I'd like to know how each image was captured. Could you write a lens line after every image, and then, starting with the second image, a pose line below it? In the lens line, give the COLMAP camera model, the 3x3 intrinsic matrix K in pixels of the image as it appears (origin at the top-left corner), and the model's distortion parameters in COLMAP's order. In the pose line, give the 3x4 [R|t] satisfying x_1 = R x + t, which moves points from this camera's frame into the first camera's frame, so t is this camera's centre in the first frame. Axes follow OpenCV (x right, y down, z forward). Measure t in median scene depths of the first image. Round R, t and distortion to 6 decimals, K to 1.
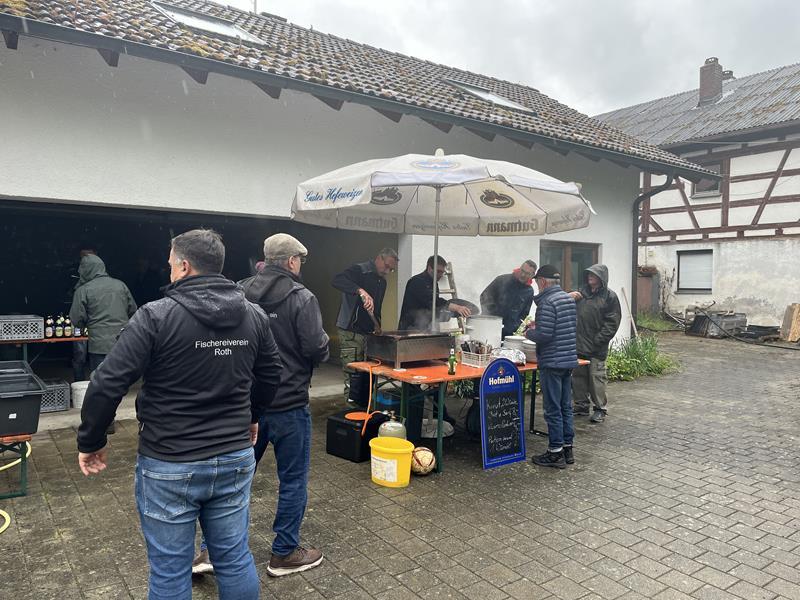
lens RADIAL K [[605.2, 0, 402.3], [0, 605.2, 305.0], [0, 0, 1]] dist [0.071750, -0.094325]
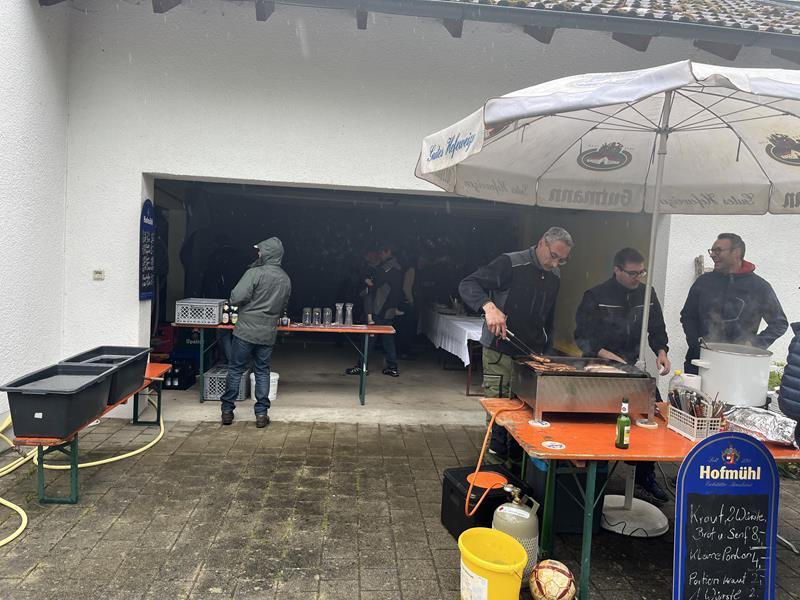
lens RADIAL K [[605.2, 0, 403.9], [0, 605.2, 304.0], [0, 0, 1]] dist [0.071750, -0.094325]
pose [[0.861465, 0.063097, -0.503882, 0.090610], [-0.060289, 0.997941, 0.021890, -0.009922], [0.504225, 0.011521, 0.863495, 0.194267]]
